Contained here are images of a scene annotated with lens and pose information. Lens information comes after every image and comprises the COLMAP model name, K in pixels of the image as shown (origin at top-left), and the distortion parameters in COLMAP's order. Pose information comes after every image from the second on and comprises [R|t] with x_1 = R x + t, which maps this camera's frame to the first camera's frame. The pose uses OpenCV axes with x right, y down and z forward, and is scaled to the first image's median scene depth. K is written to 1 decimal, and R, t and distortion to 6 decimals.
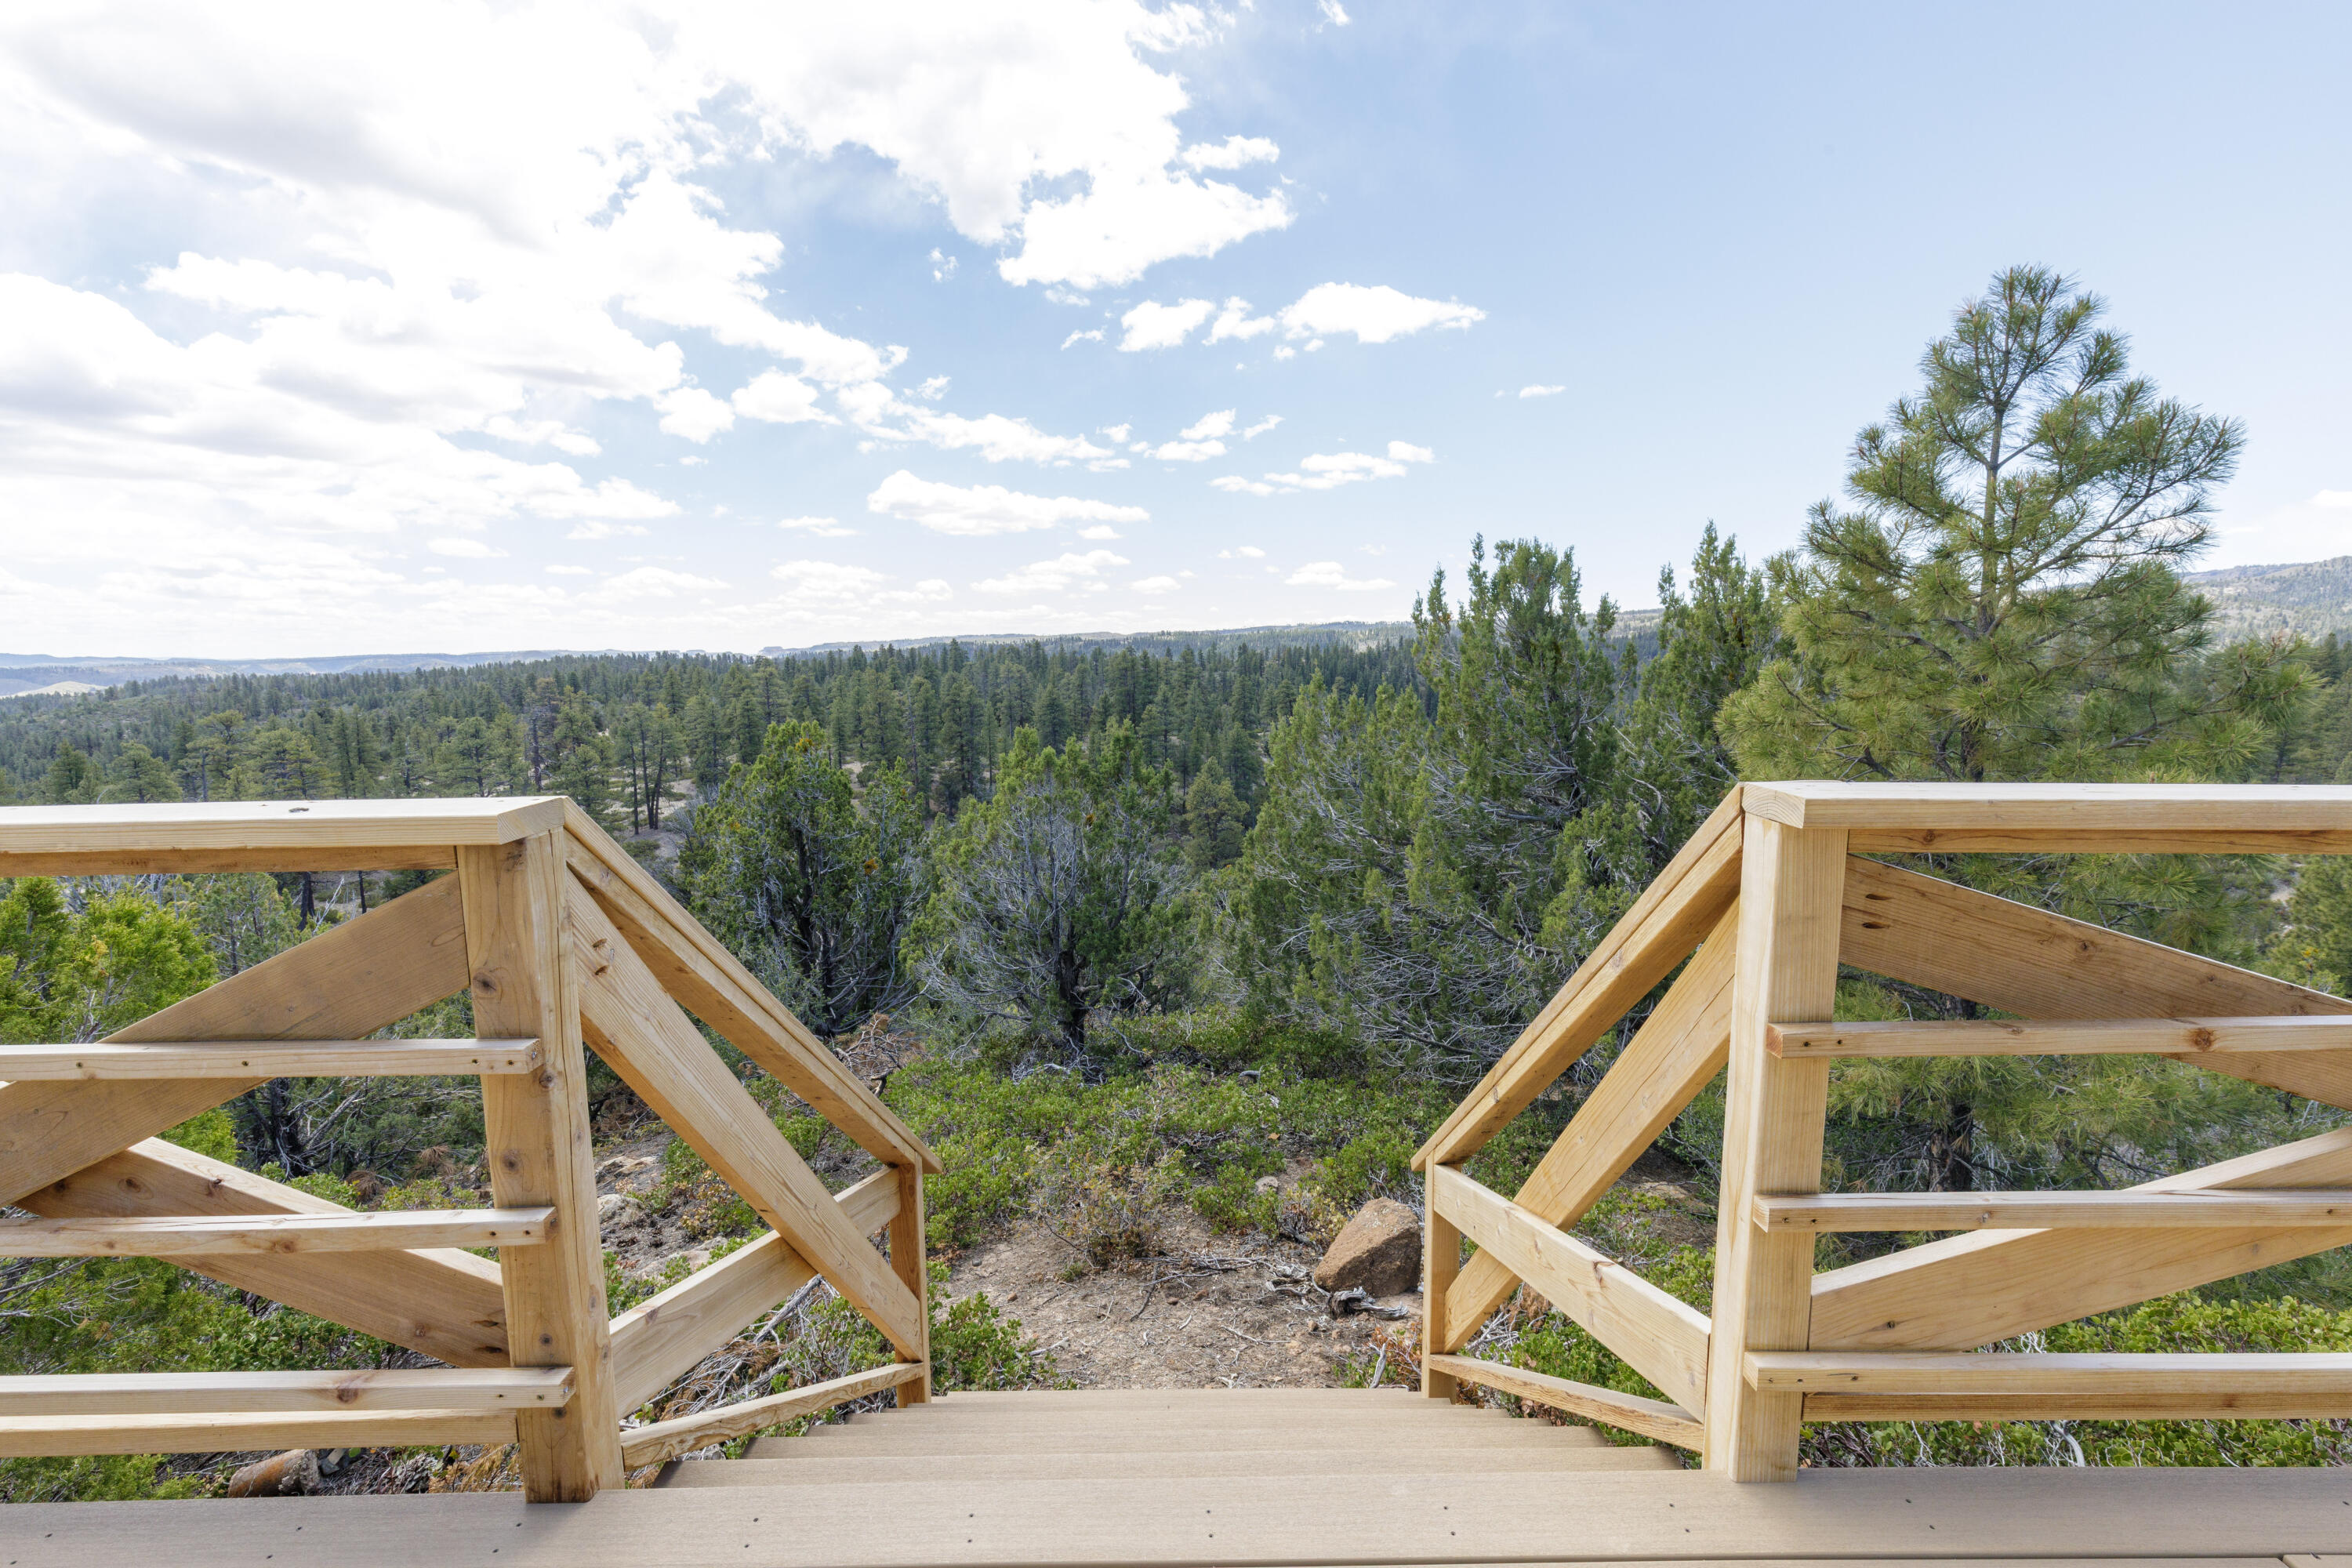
lens RADIAL K [[1049.0, 0, 1183.3], [0, 1049.0, 787.5], [0, 0, 1]] dist [0.005118, -0.000123]
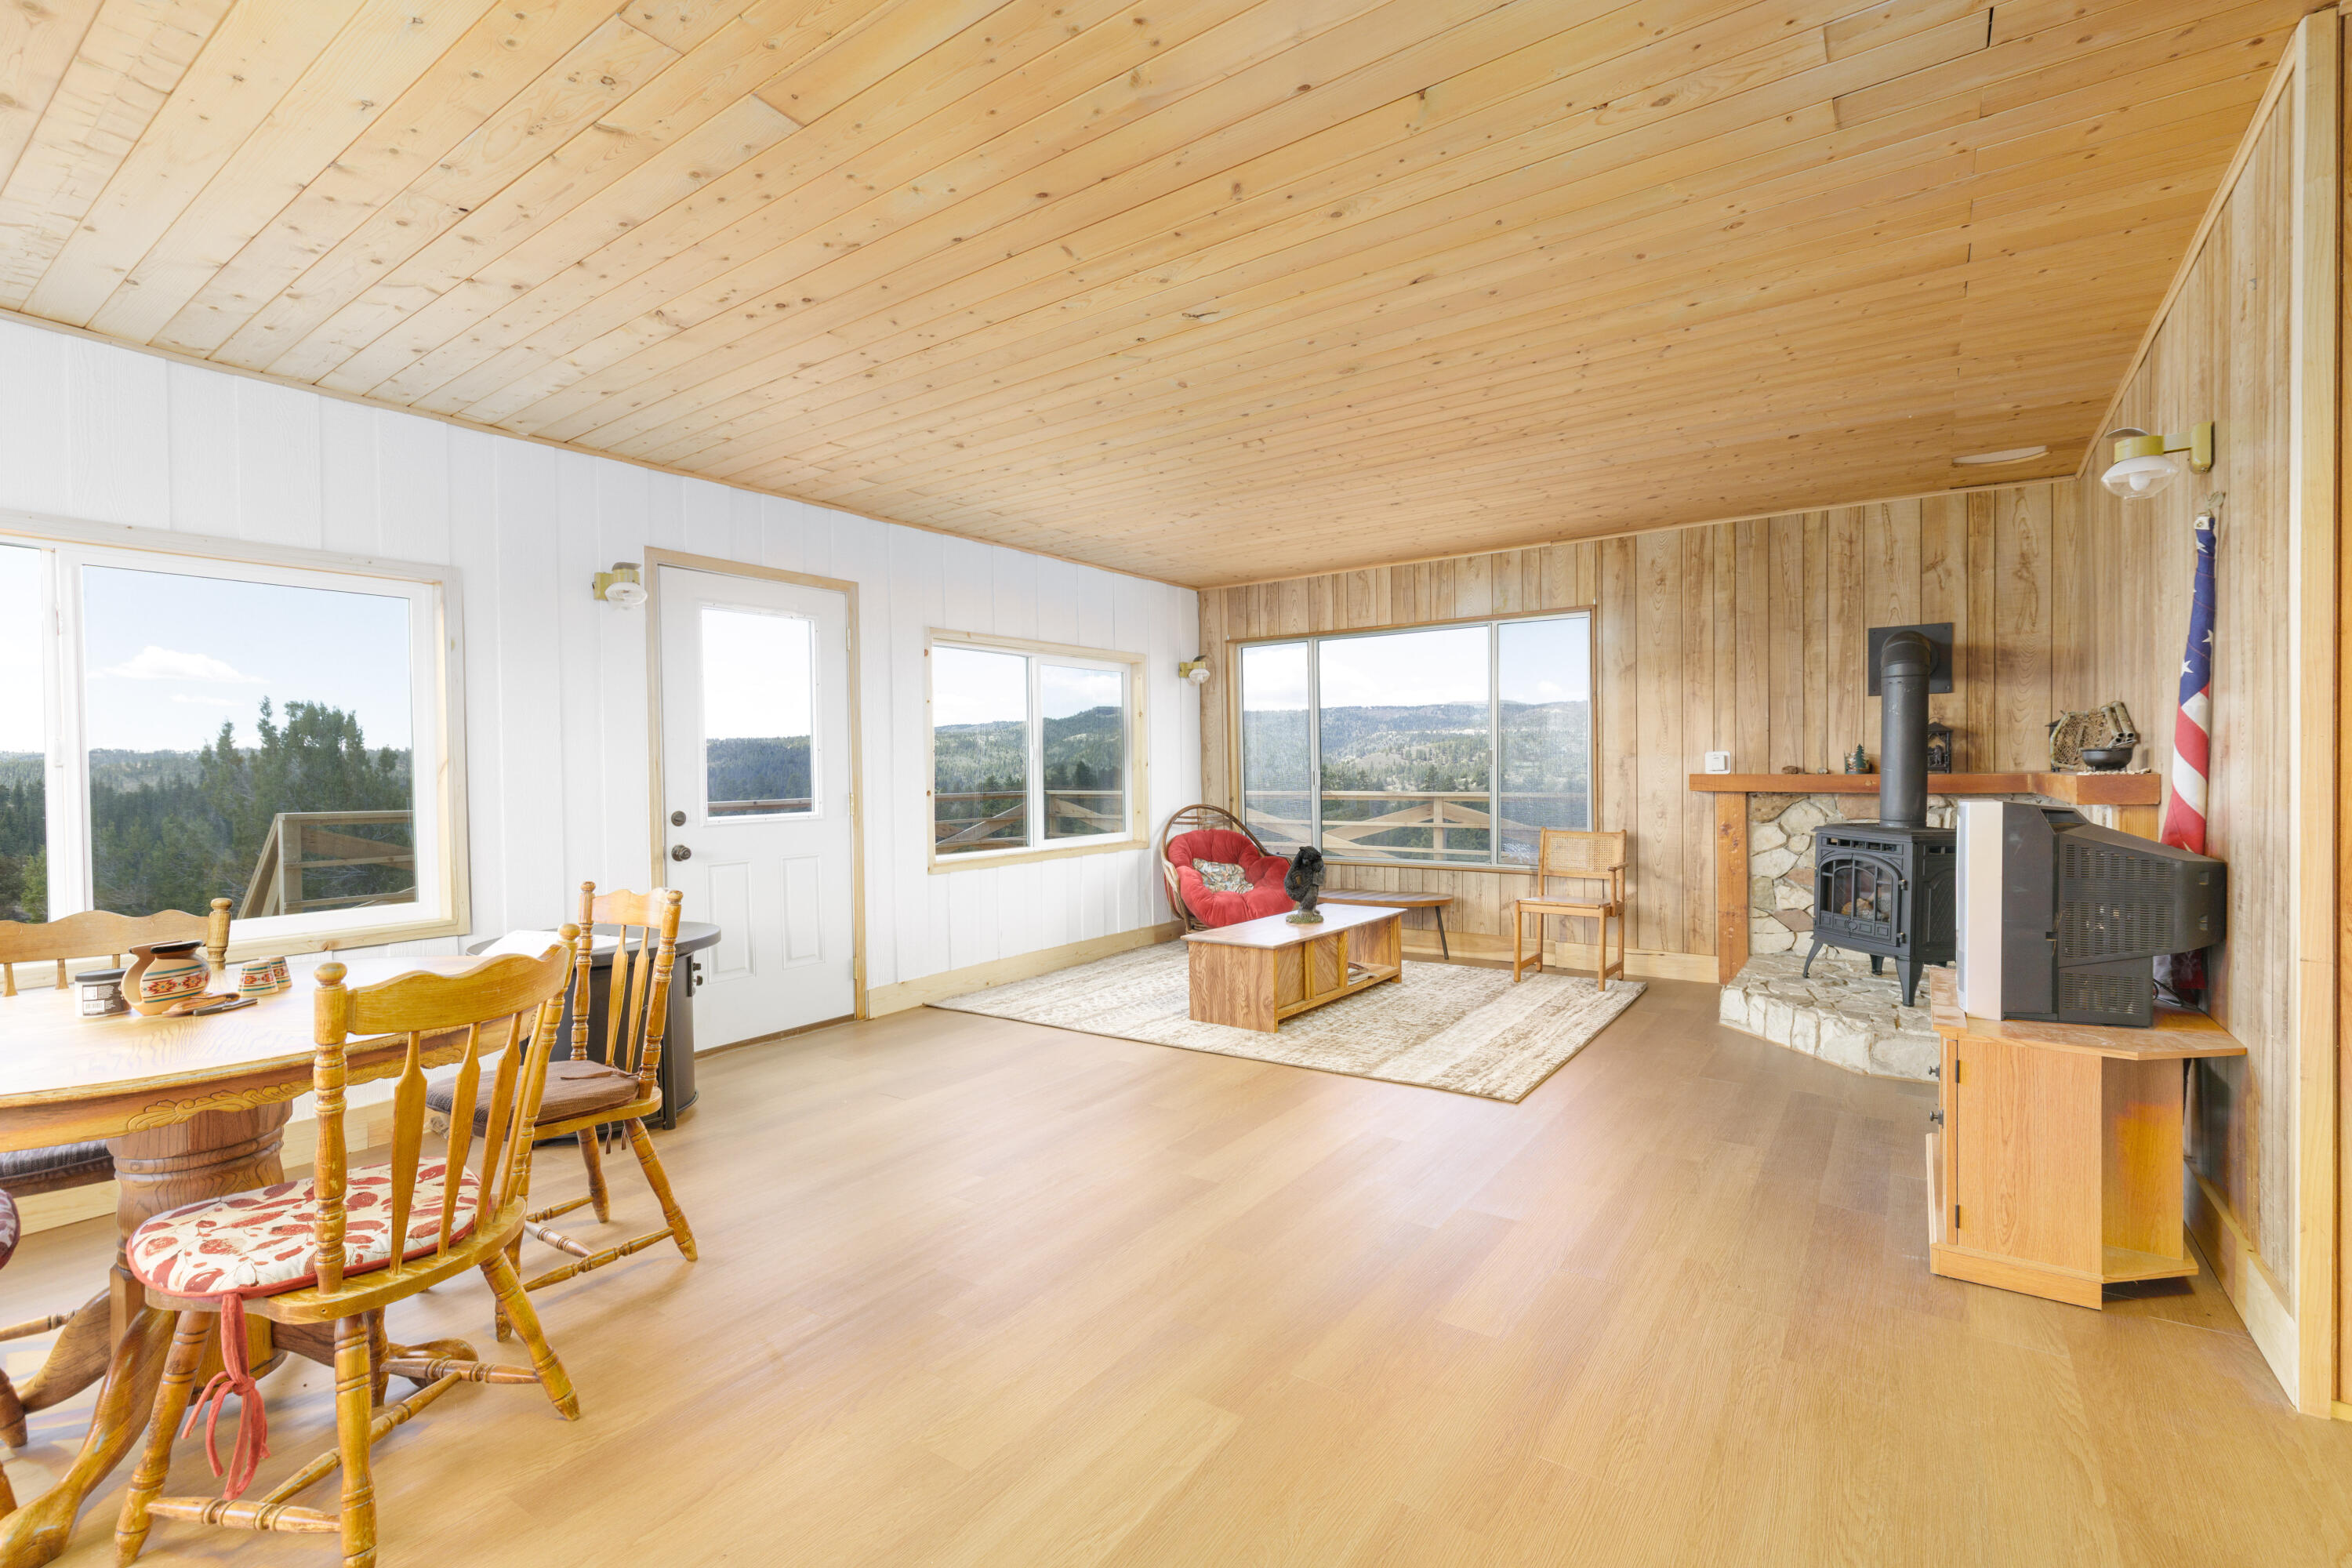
lens RADIAL K [[1049.0, 0, 1183.3], [0, 1049.0, 787.5], [0, 0, 1]] dist [0.005118, -0.000123]
pose [[0.579572, -0.014431, 0.814793, -0.116856], [0.116683, 0.991010, -0.065447, 0.081886], [-0.806524, 0.133004, 0.576046, -0.620985]]
